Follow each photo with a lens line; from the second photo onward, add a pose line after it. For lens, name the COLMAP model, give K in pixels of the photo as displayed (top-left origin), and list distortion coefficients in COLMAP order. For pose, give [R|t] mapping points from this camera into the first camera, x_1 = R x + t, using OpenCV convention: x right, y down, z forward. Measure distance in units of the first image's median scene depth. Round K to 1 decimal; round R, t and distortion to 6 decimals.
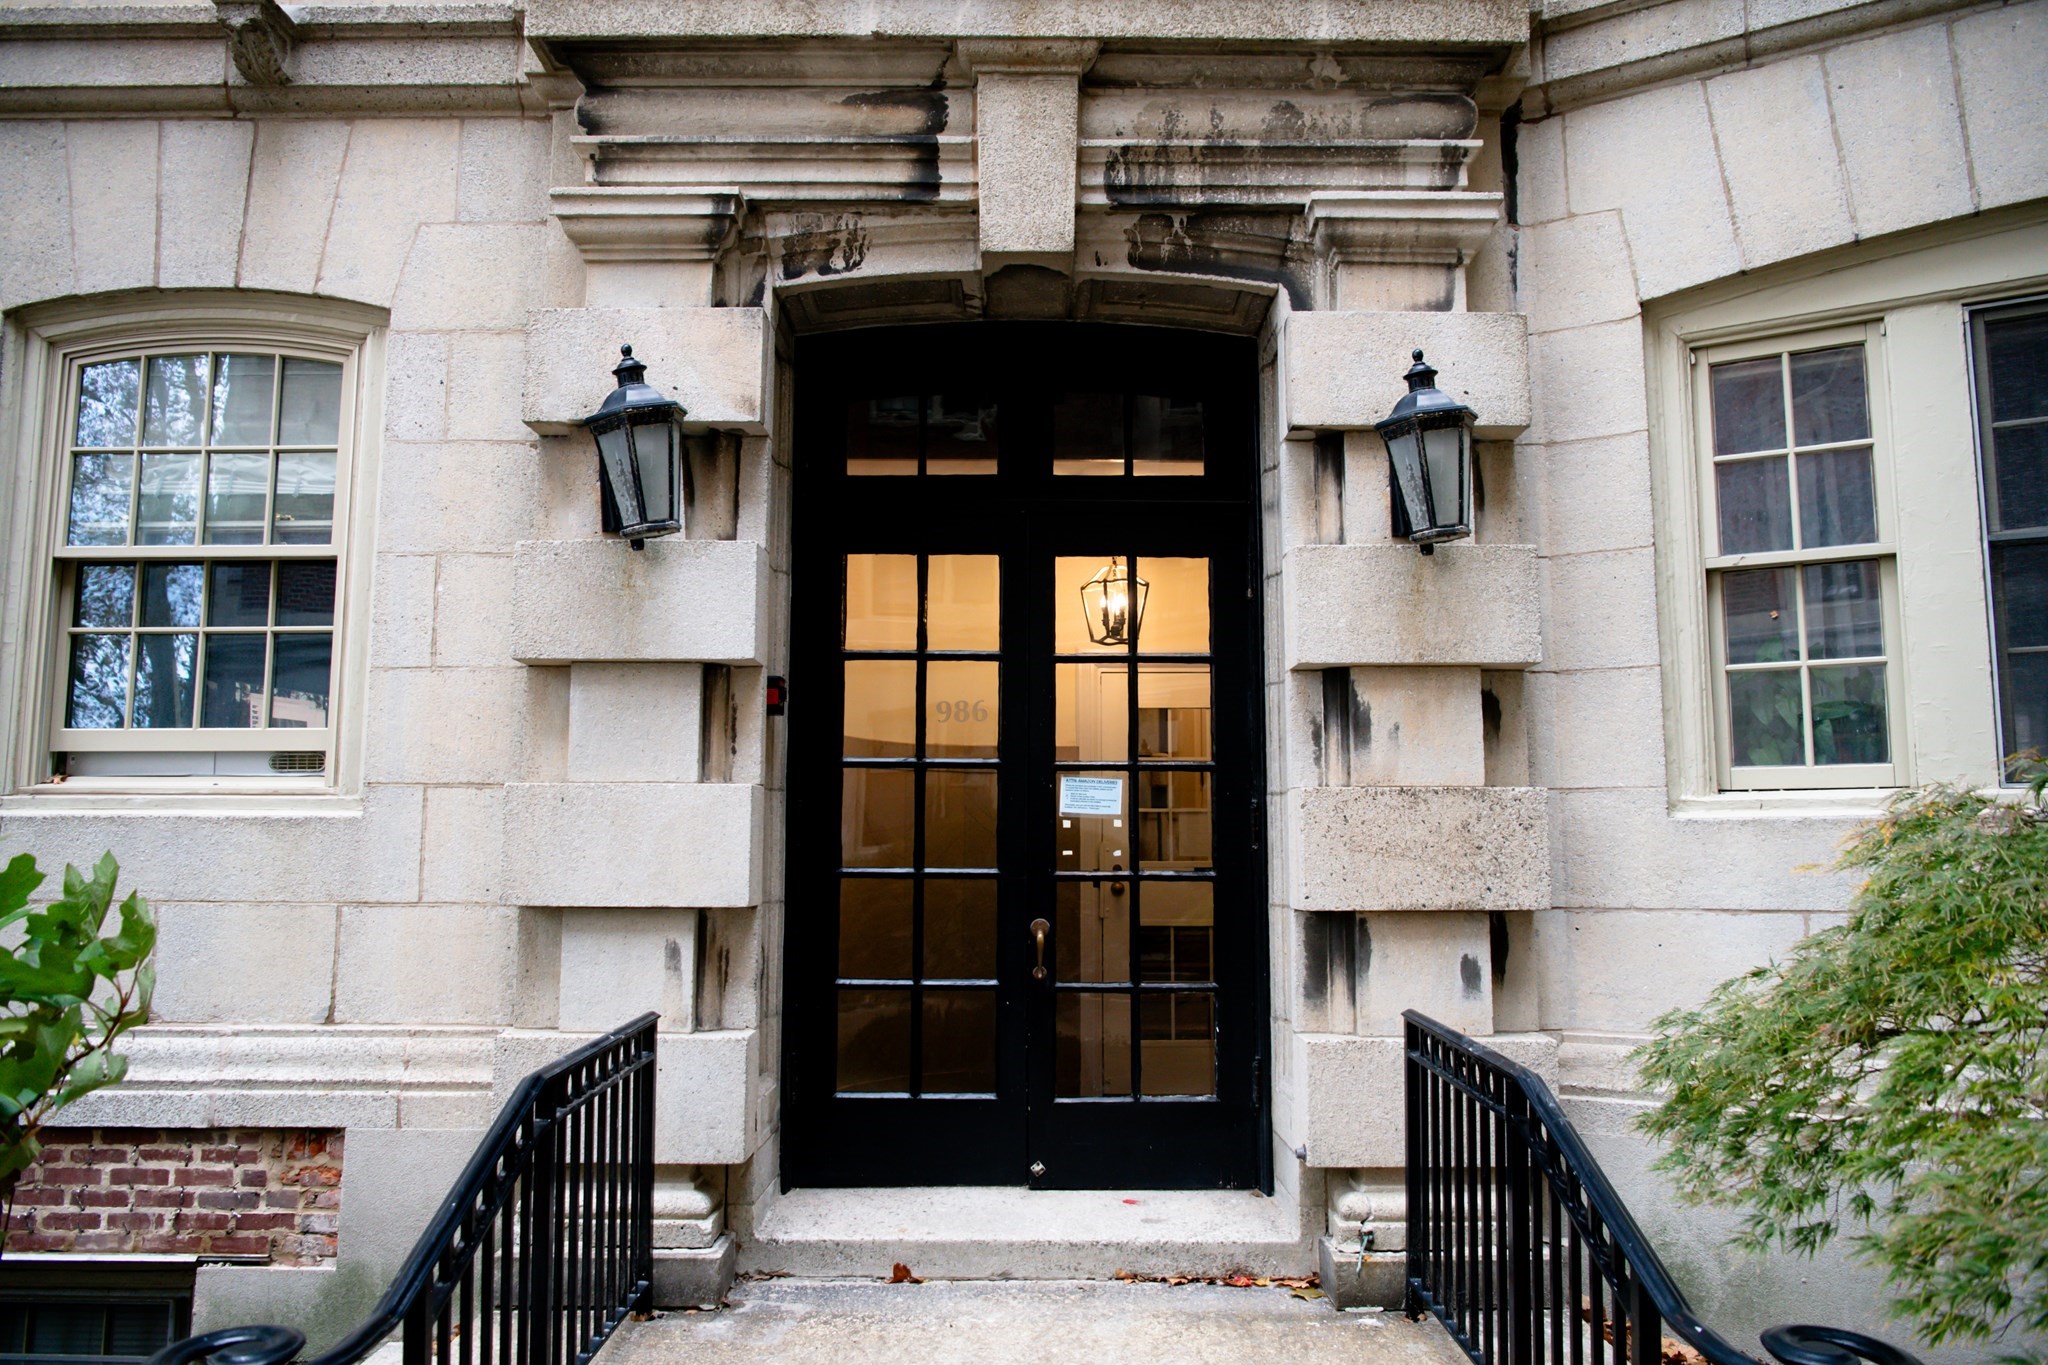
lens RADIAL K [[1431.7, 0, 1023.9], [0, 1431.7, 691.3], [0, 0, 1]] dist [-0.022103, 0.001565]
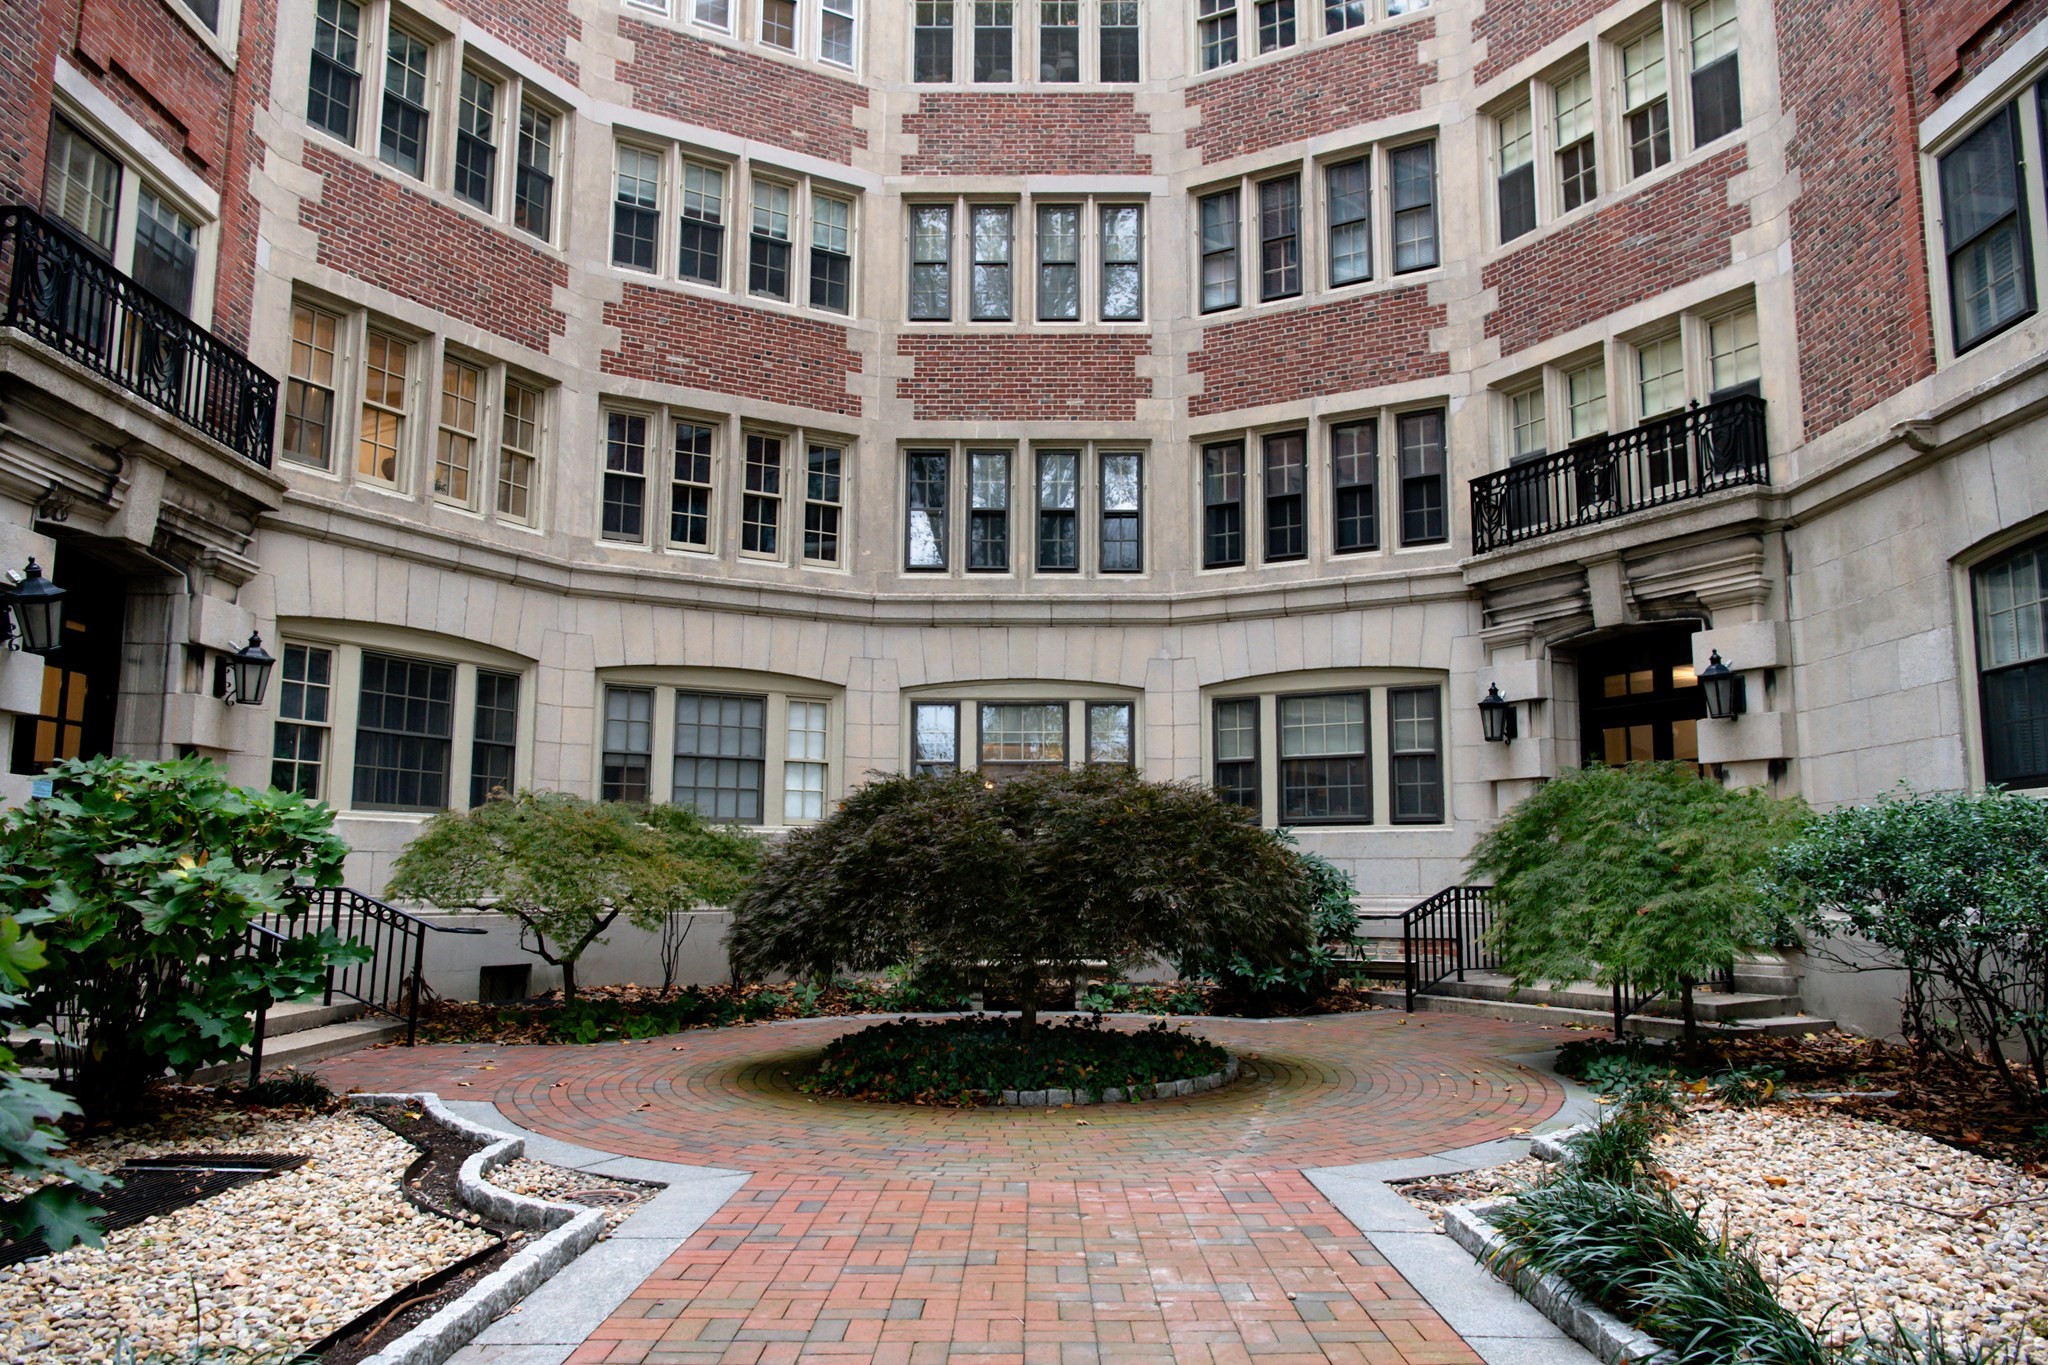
lens RADIAL K [[1431.7, 0, 1023.7], [0, 1431.7, 684.4], [0, 0, 1]] dist [-0.022103, 0.001565]
pose [[-0.027508, 0.125927, 0.991658, -2.175121], [-0.115123, 0.985034, -0.128279, 0.024874], [-0.992970, -0.117691, -0.012599, -0.334261]]
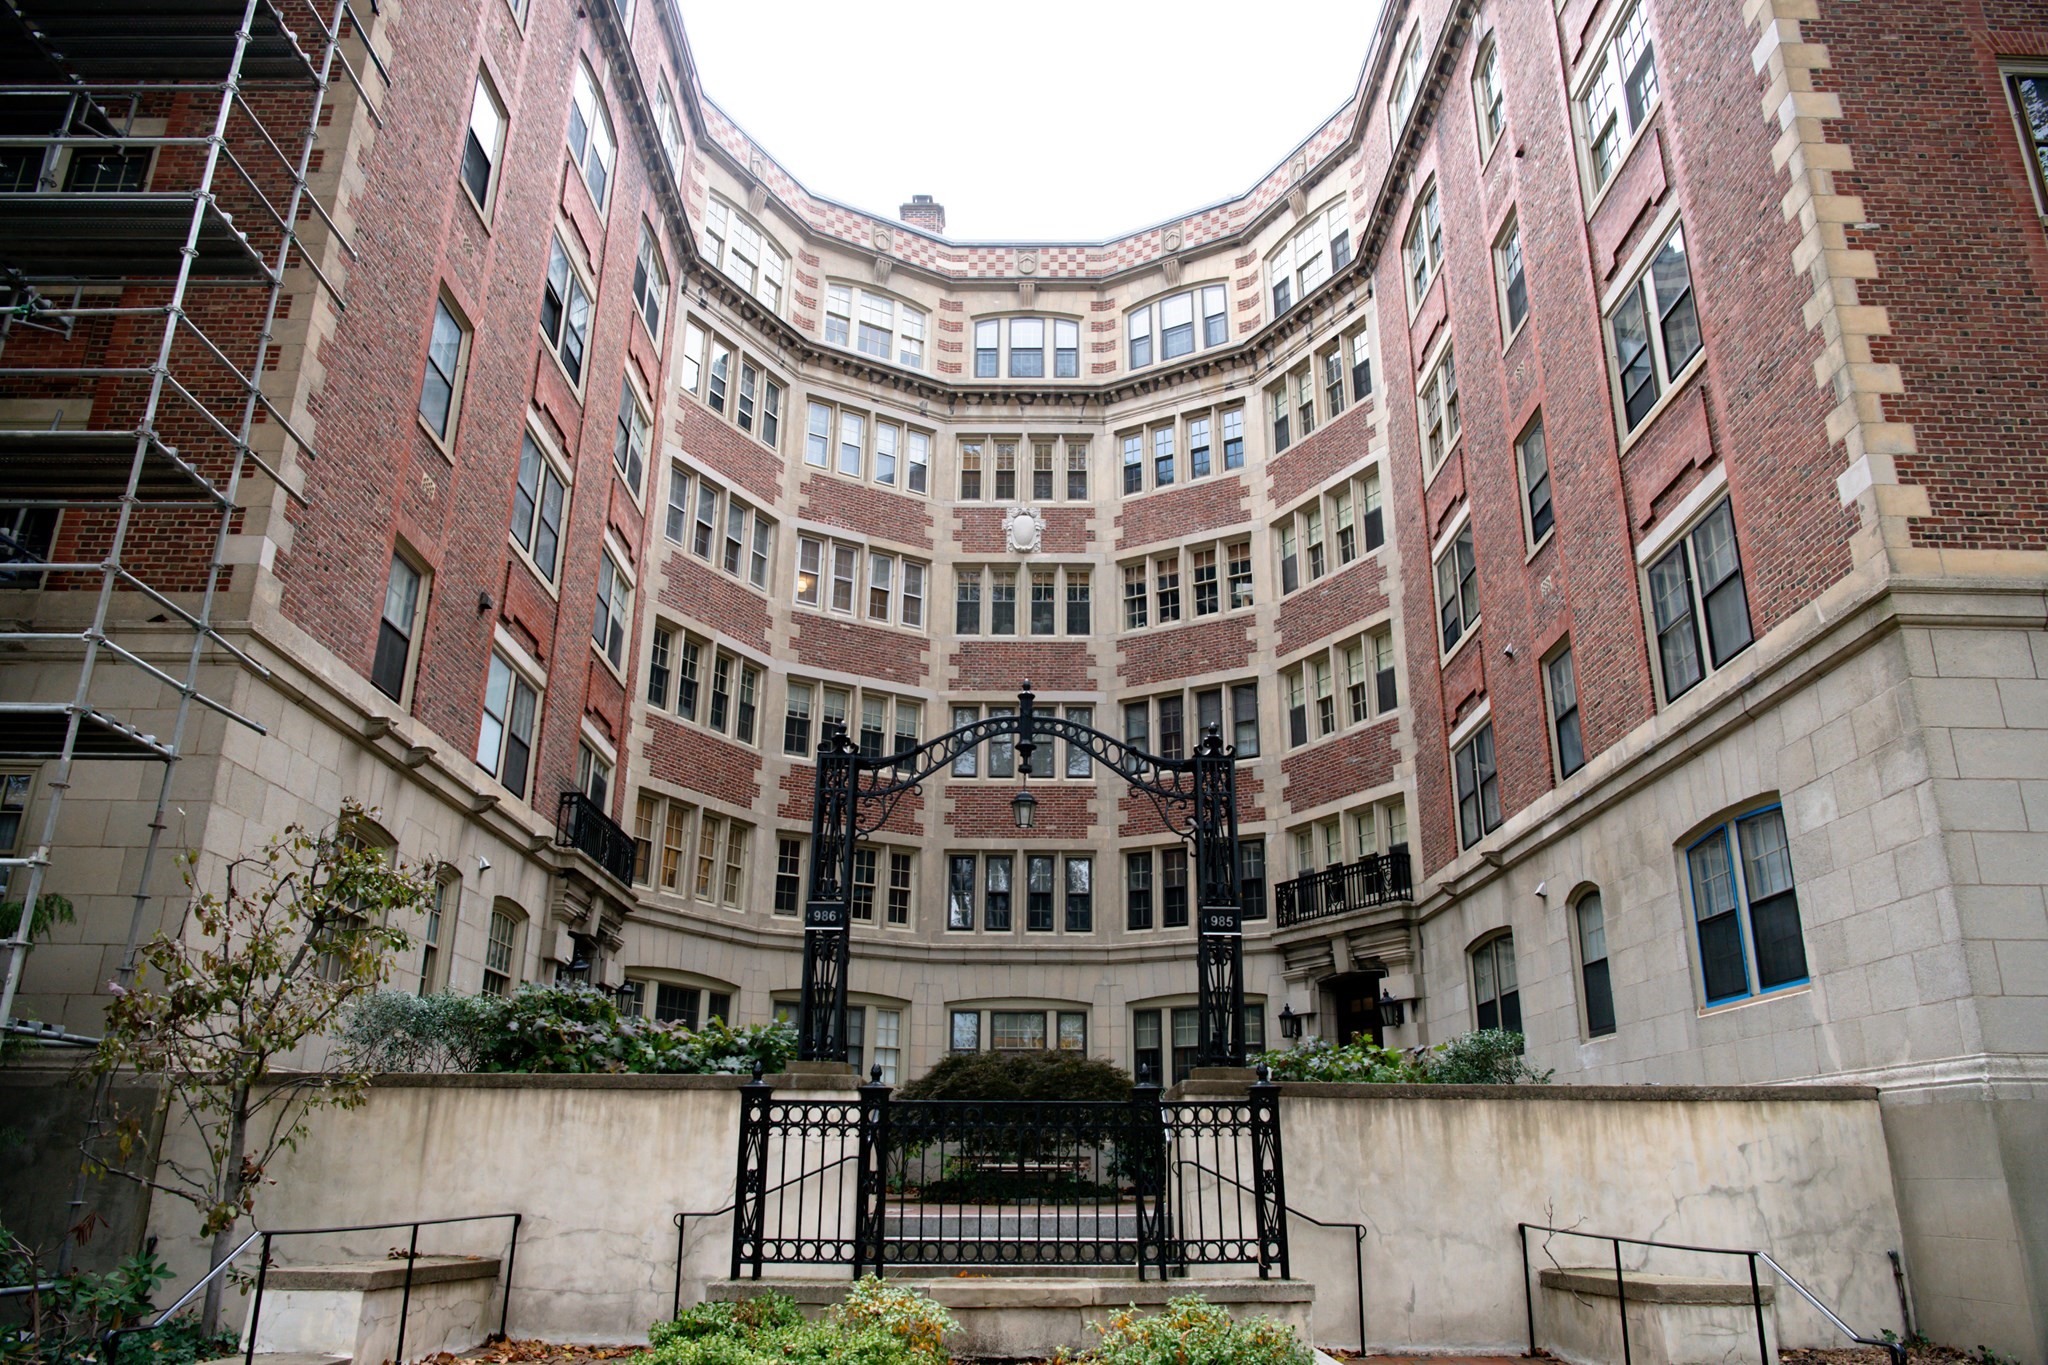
lens RADIAL K [[1431.7, 0, 1024.1], [0, 1431.7, 679.4], [0, 0, 1]] dist [-0.022103, 0.001565]
pose [[-0.033503, 0.322787, 0.945879, -4.582380], [-0.119945, 0.938271, -0.324439, 0.228701], [-0.992215, -0.124323, 0.007282, -0.278446]]
